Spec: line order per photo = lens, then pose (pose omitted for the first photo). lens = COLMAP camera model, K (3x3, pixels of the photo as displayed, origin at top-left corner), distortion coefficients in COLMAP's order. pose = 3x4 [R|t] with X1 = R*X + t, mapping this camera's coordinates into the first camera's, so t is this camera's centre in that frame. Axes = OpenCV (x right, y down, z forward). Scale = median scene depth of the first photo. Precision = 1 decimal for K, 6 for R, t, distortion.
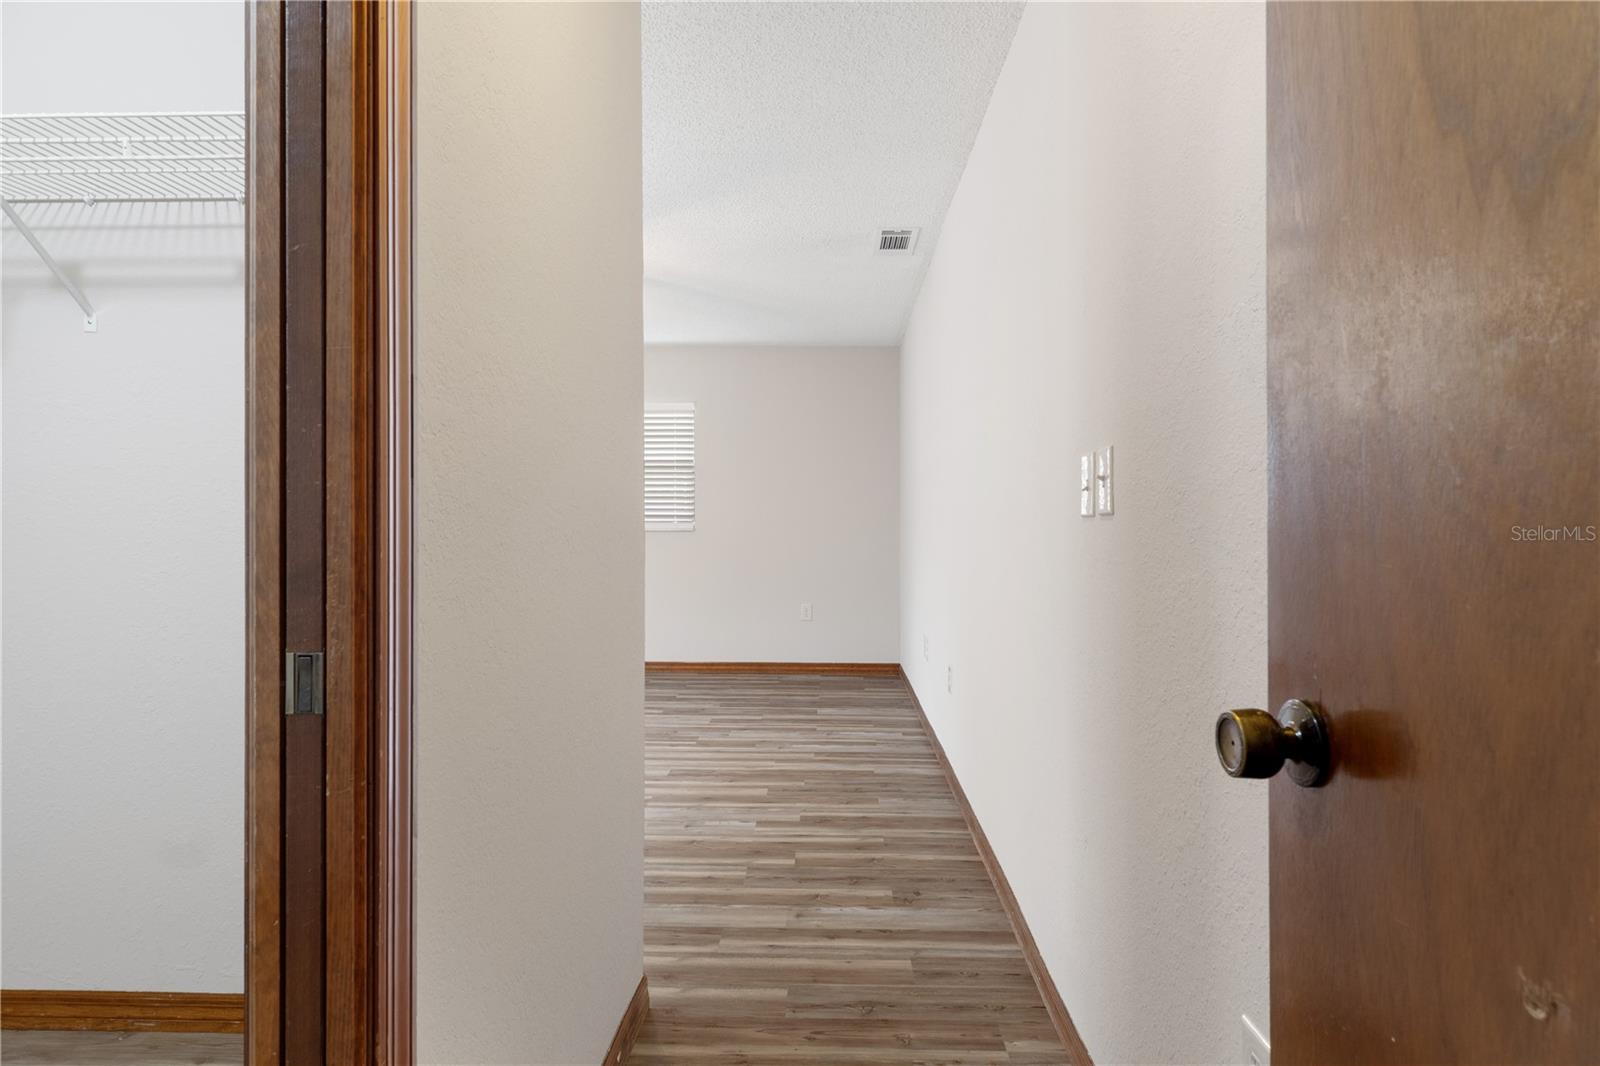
lens RADIAL K [[905.7, 0, 800.0], [0, 905.7, 533.0], [0, 0, 1]] dist [-0.004313, -0.001218]
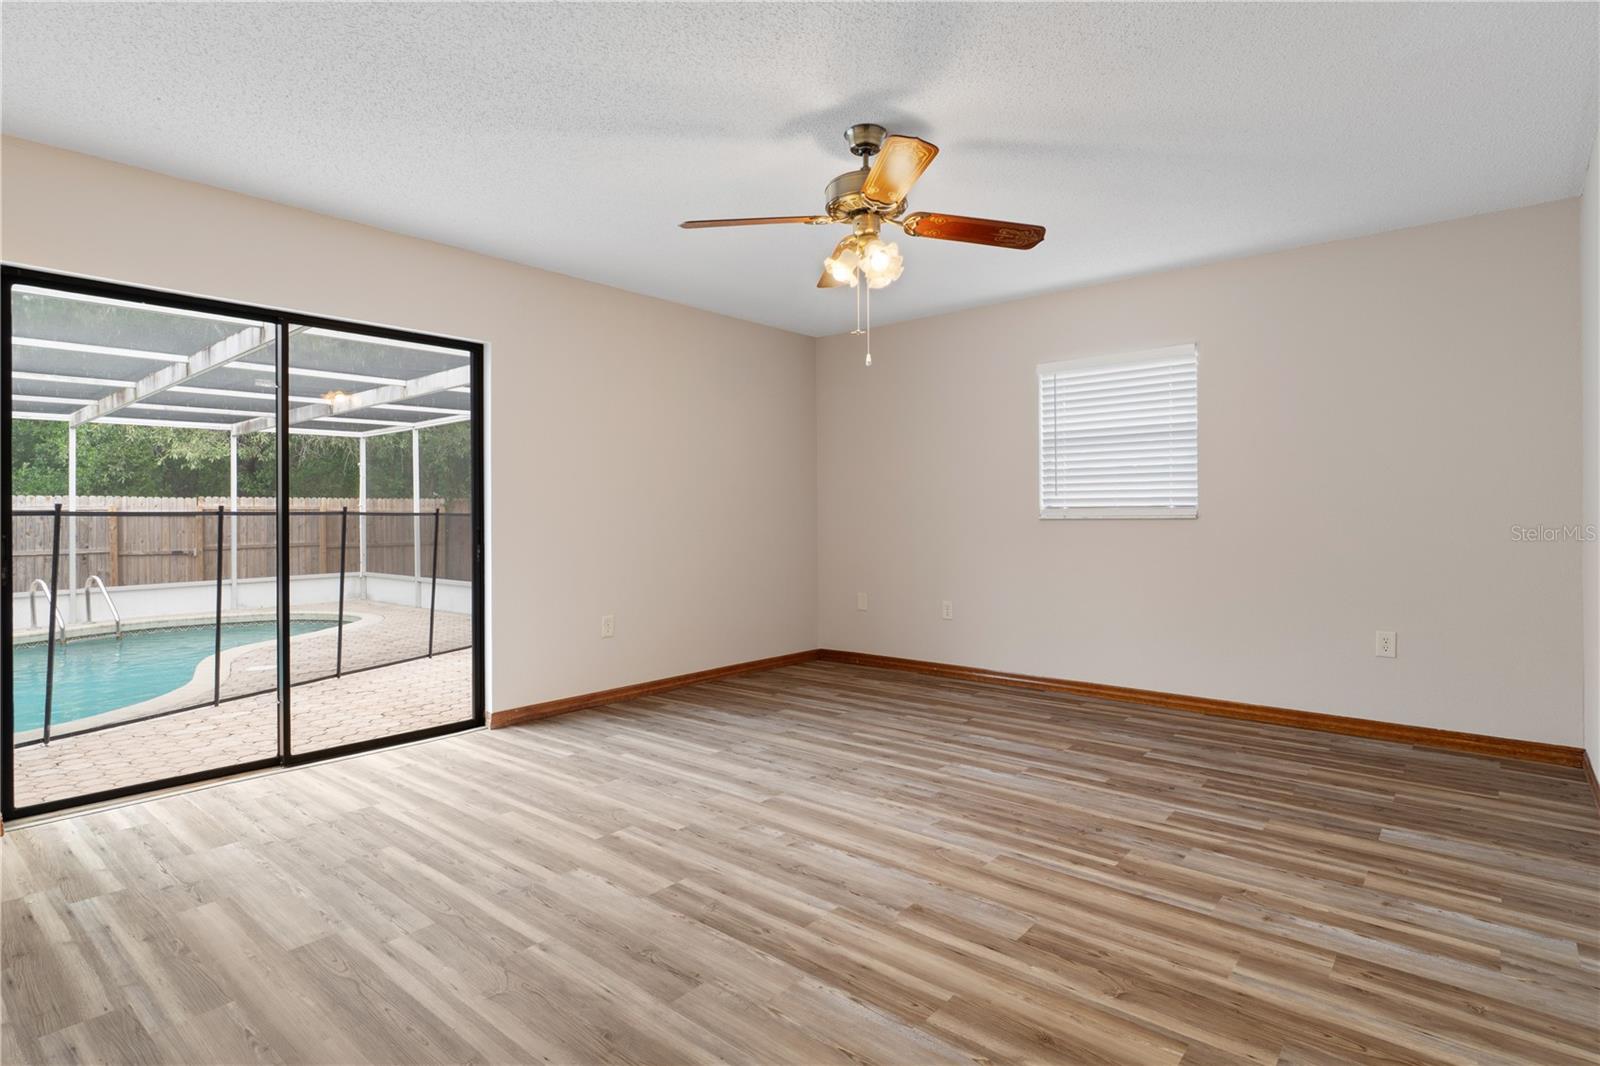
lens RADIAL K [[806.6, 0, 811.6], [0, 806.6, 534.0], [0, 0, 1]] dist [0.001723, 0.000361]
pose [[0.785774, 0.006843, -0.618476, 0.074291], [0.004525, 0.999848, 0.016812, -0.004904], [0.618497, -0.016009, 0.785624, 0.541597]]
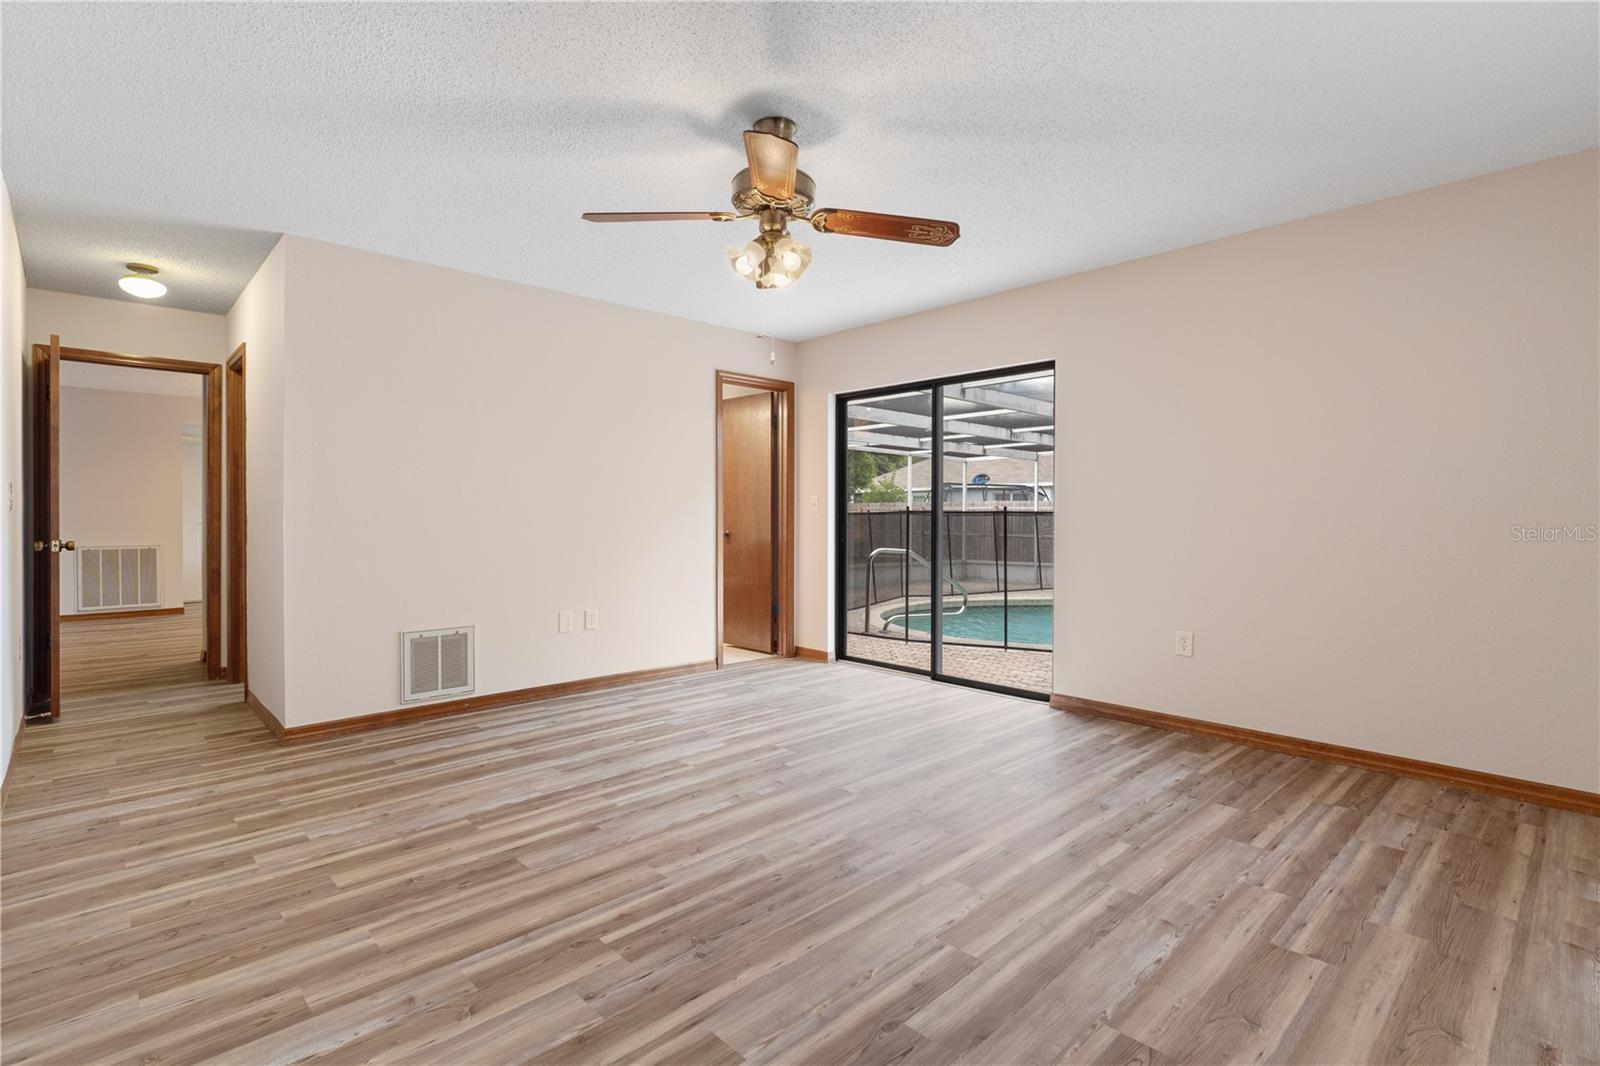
lens RADIAL K [[767.2, 0, 809.4], [0, 767.2, 522.3], [0, 0, 1]] dist [-0.002197, -0.000058]
pose [[-0.698344, 0.001689, -0.715760, 0.135368], [-0.007467, 0.999926, 0.009644, -0.009621], [0.715723, 0.012079, -0.698280, 1.687104]]
